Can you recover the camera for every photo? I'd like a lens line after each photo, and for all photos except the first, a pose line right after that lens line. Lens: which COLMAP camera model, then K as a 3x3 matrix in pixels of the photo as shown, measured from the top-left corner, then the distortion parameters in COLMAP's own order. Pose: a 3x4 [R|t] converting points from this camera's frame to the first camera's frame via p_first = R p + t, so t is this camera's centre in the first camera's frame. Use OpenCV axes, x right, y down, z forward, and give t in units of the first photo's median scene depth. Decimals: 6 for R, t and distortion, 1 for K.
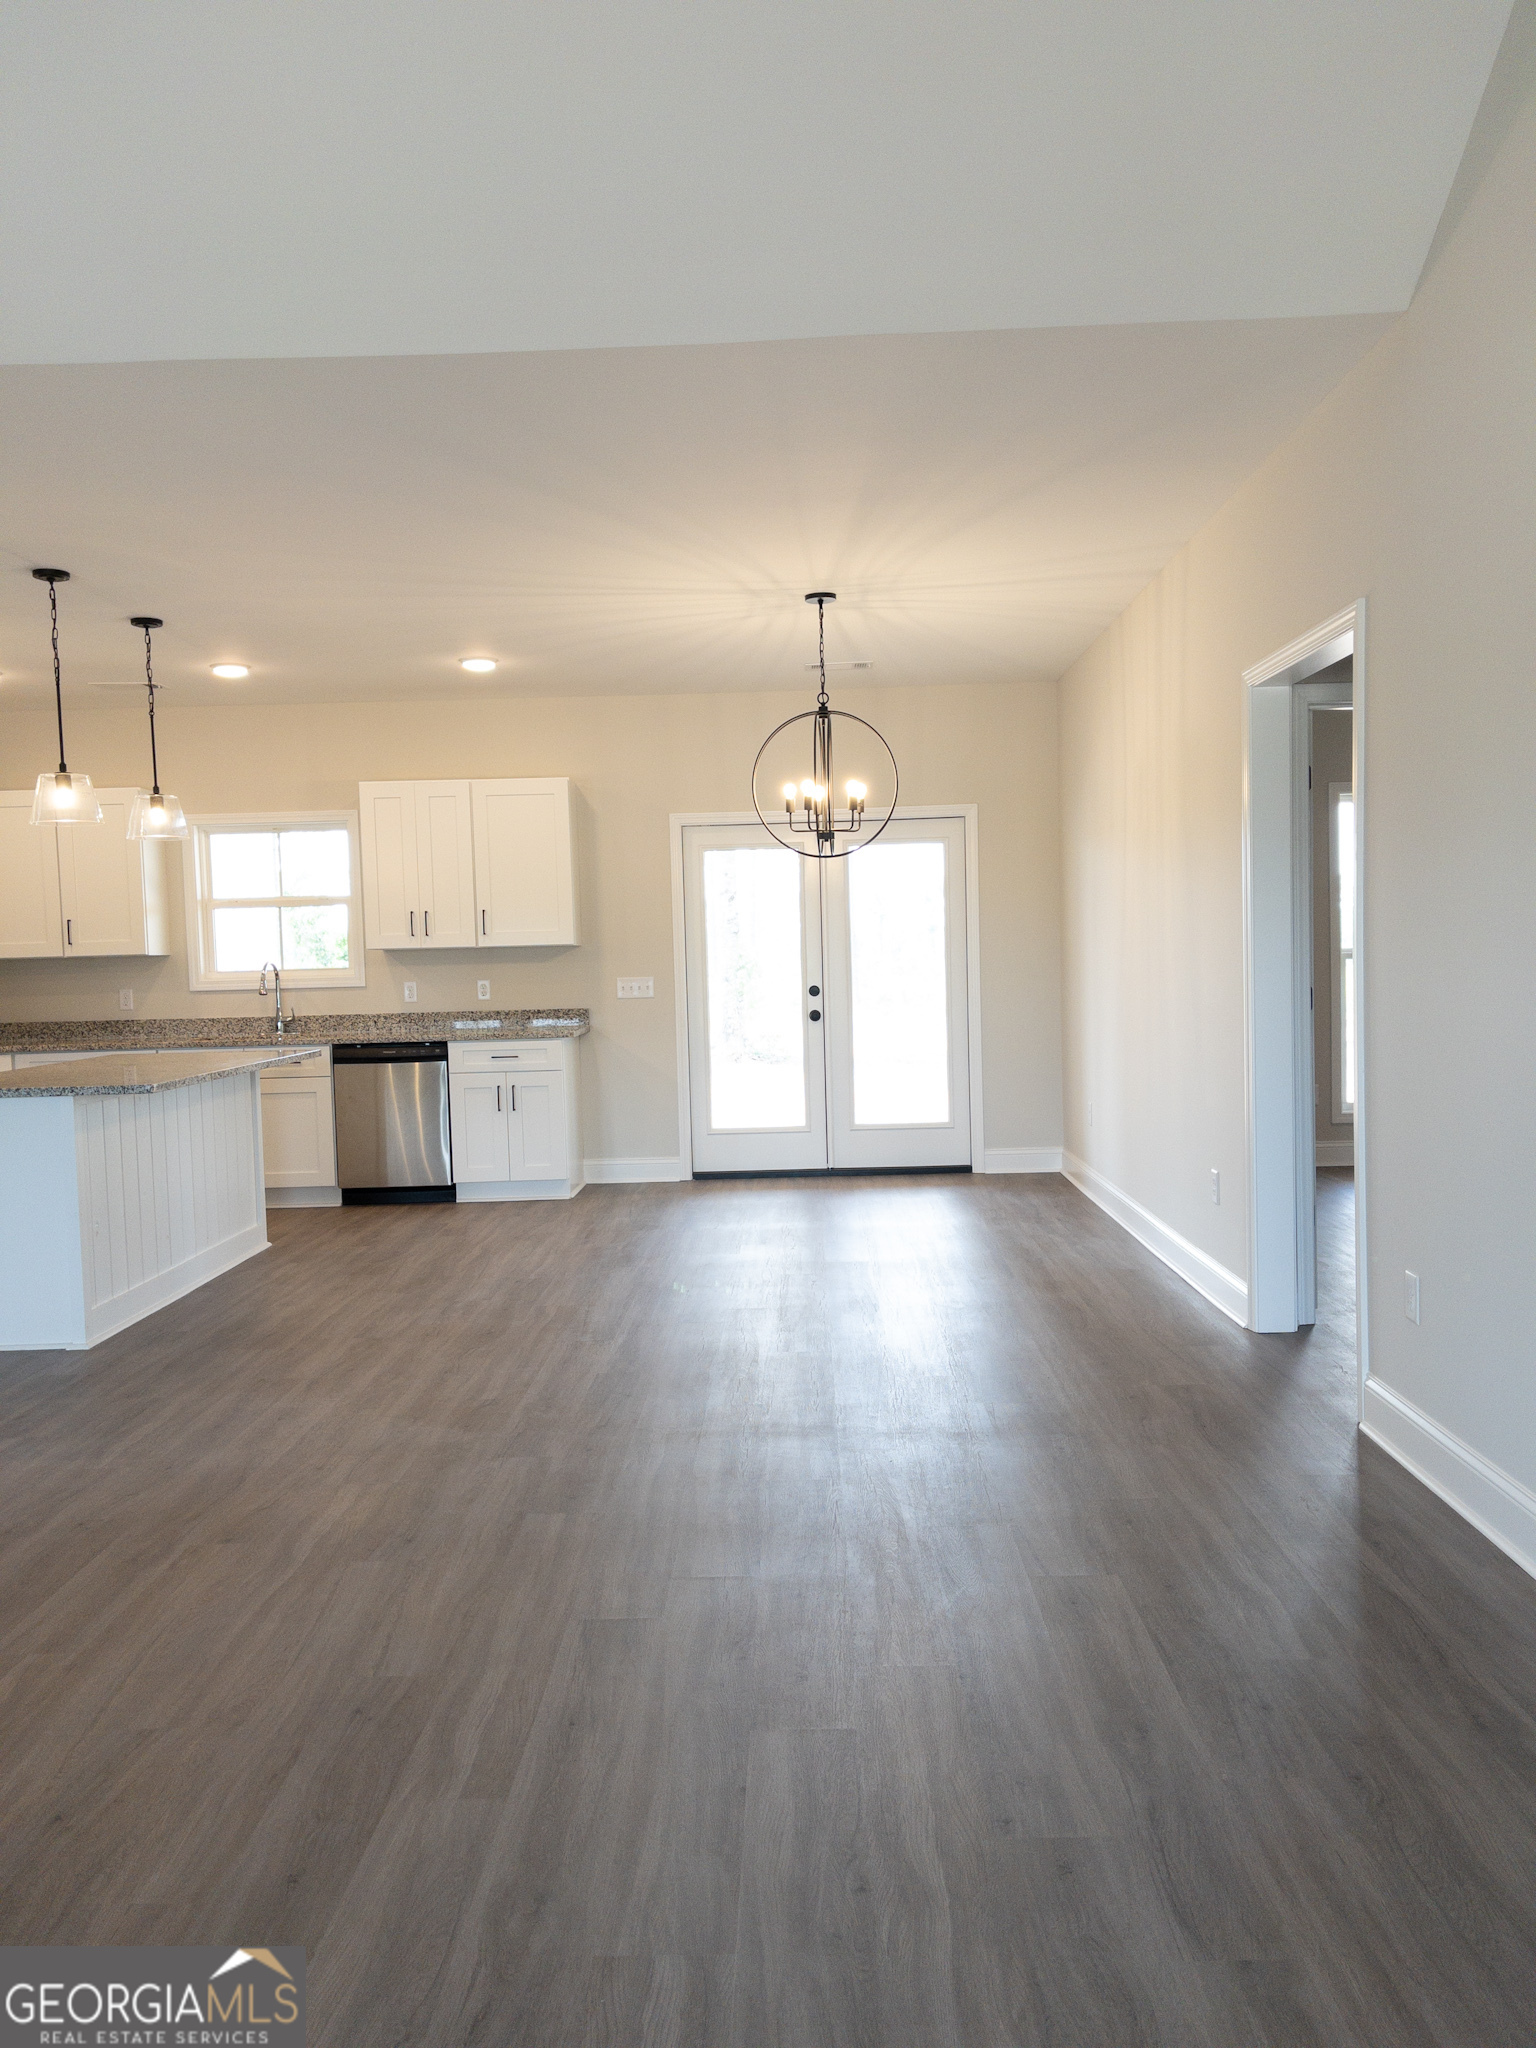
lens RADIAL K [[1560.2, 0, 768.7], [0, 1560.2, 1032.4], [0, 0, 1]] dist [0.095312, -0.124536]
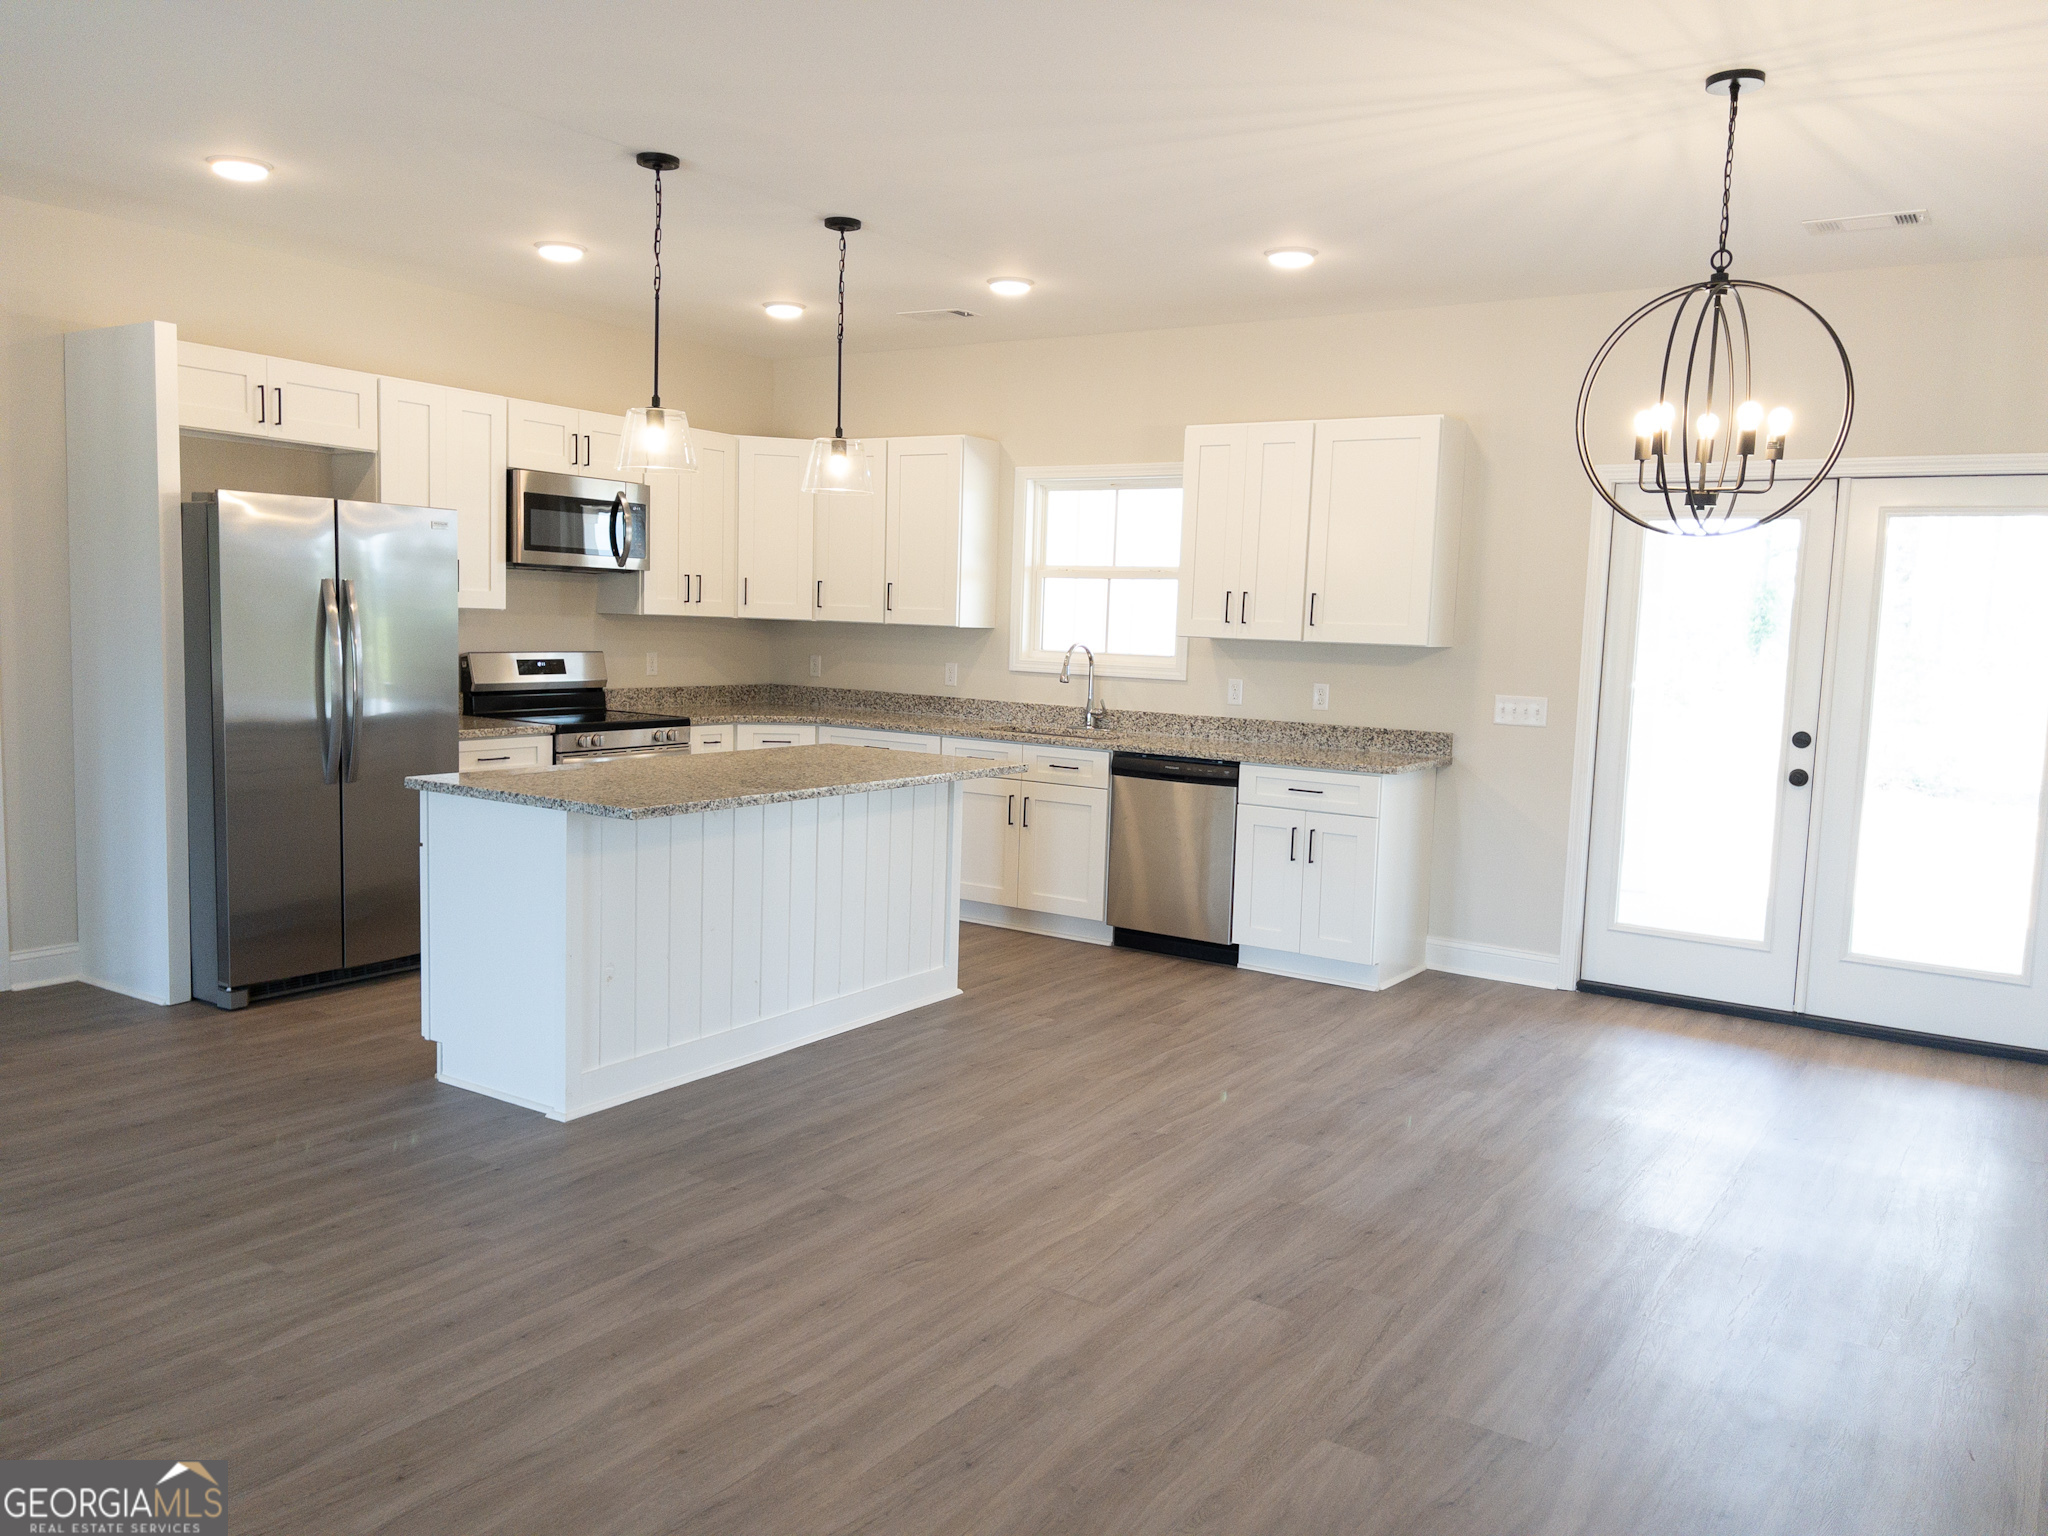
lens RADIAL K [[1560.2, 0, 1036.1], [0, 1560.2, 772.9], [0, 0, 1]] dist [0.095312, -0.124536]
pose [[0.843399, 0.111001, -0.525696, 0.112069], [-0.084238, 0.993645, 0.074663, -0.036547], [0.530643, -0.018687, 0.847389, 0.278498]]
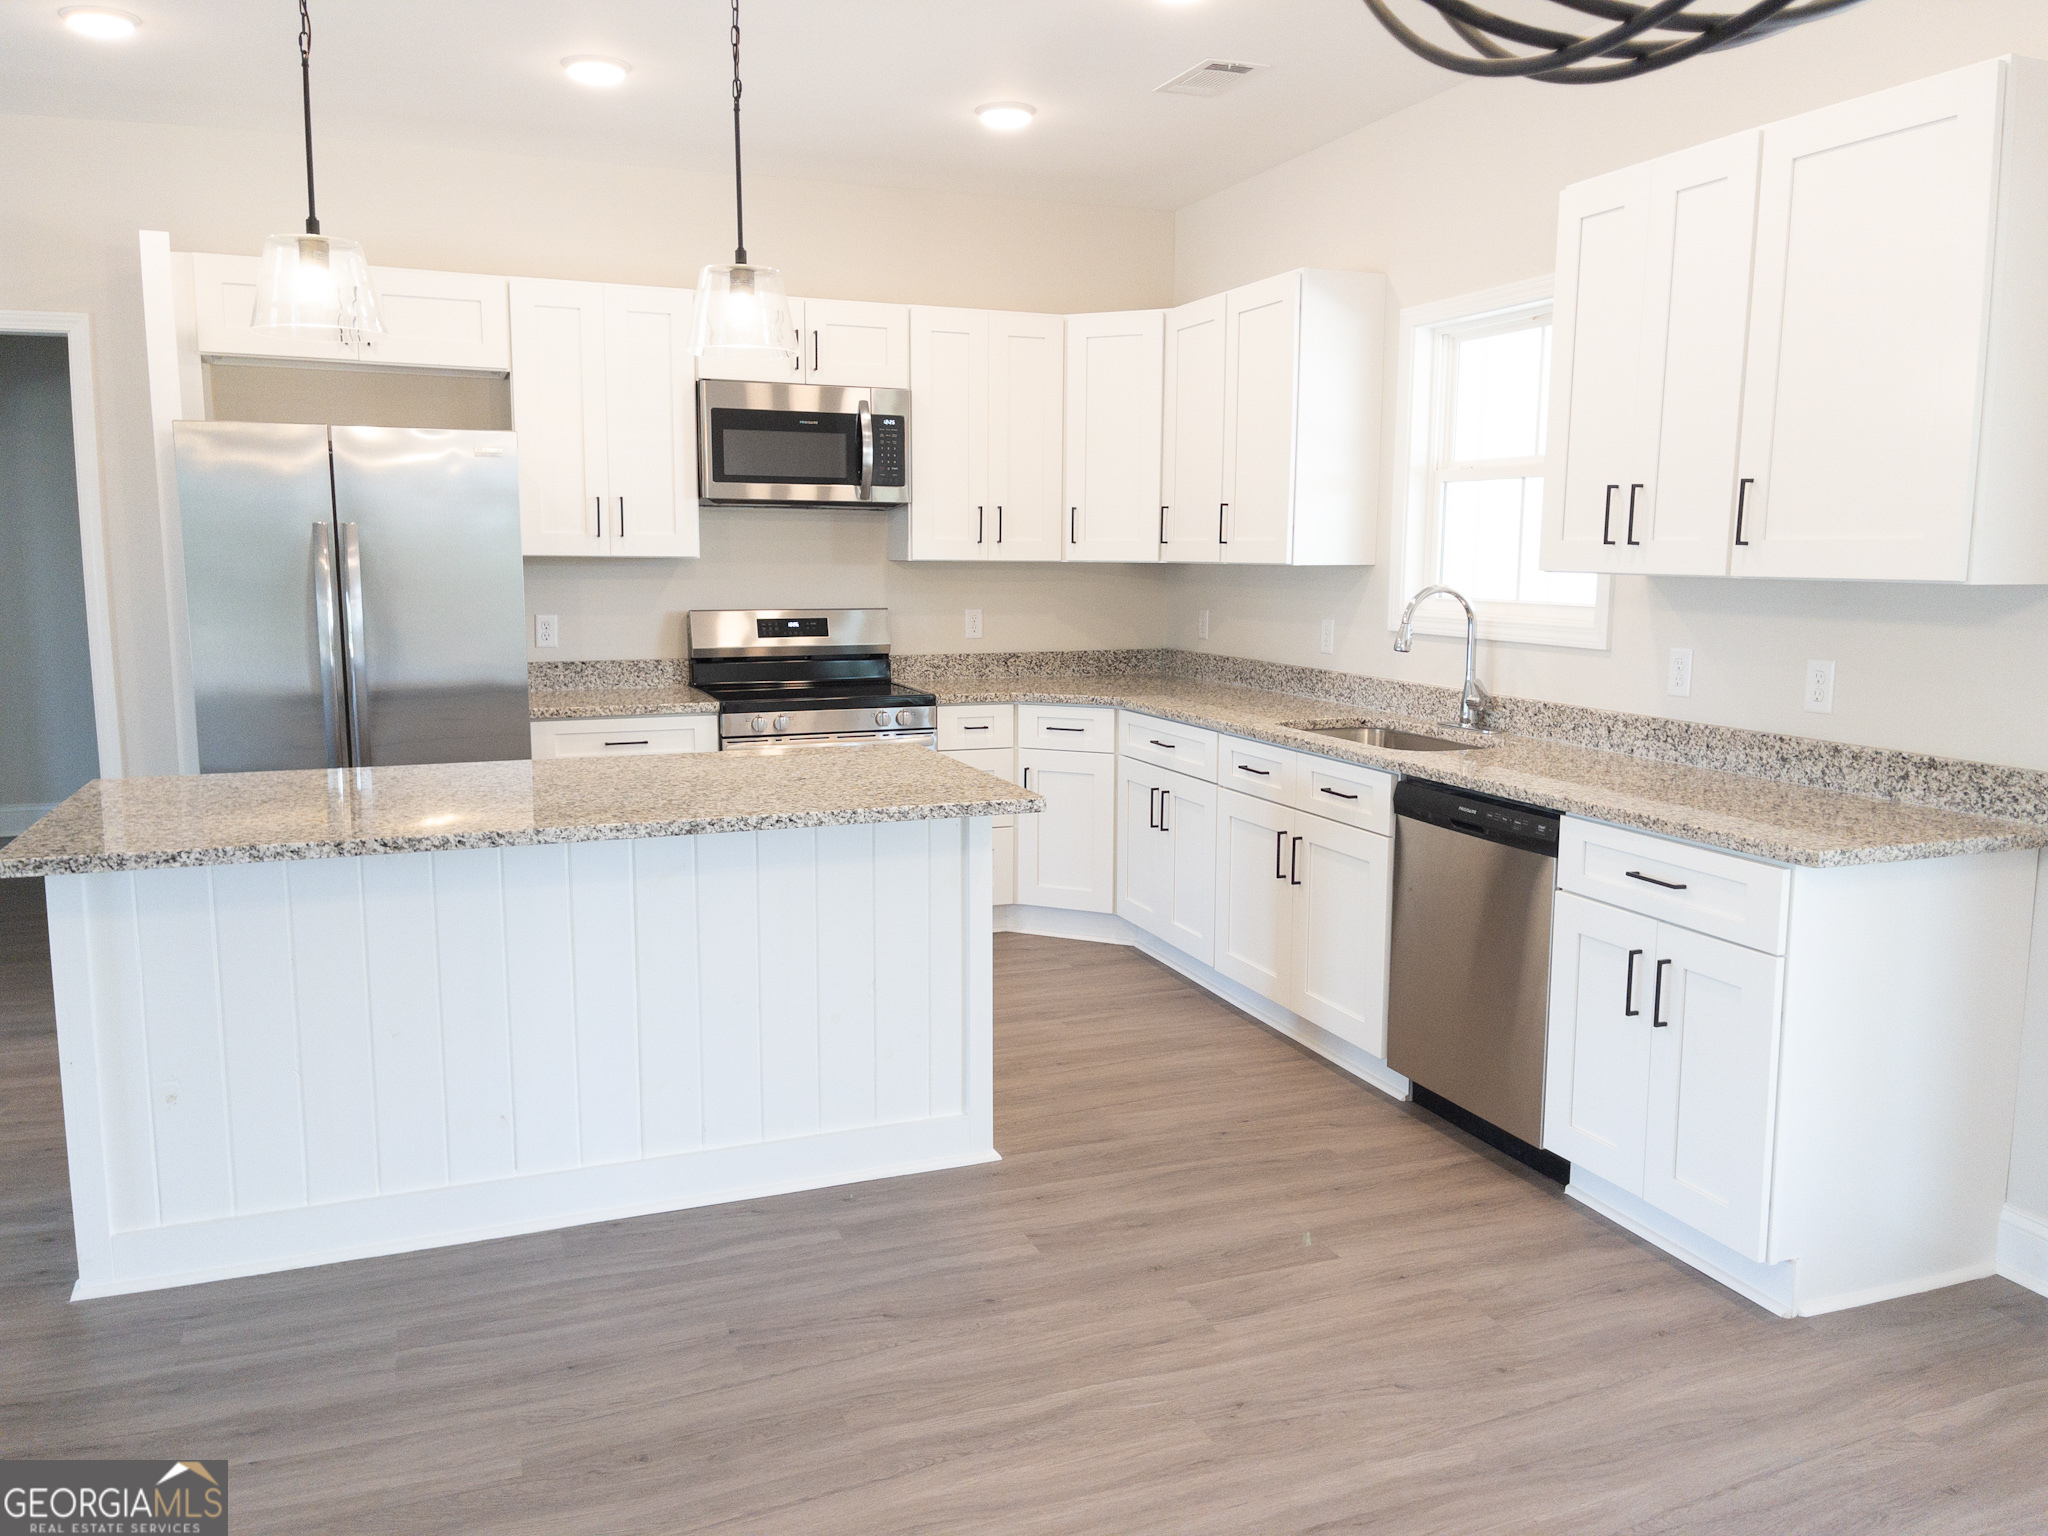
lens RADIAL K [[1569.3, 0, 1024.0], [0, 1569.3, 768.0], [0, 0, 1]] dist [0.063393, -0.072187]
pose [[0.377428, 0.160230, -0.912072, 0.109134], [-0.061216, 0.987080, 0.148075, -0.054736], [0.924013, -0.000054, 0.382360, 0.684213]]
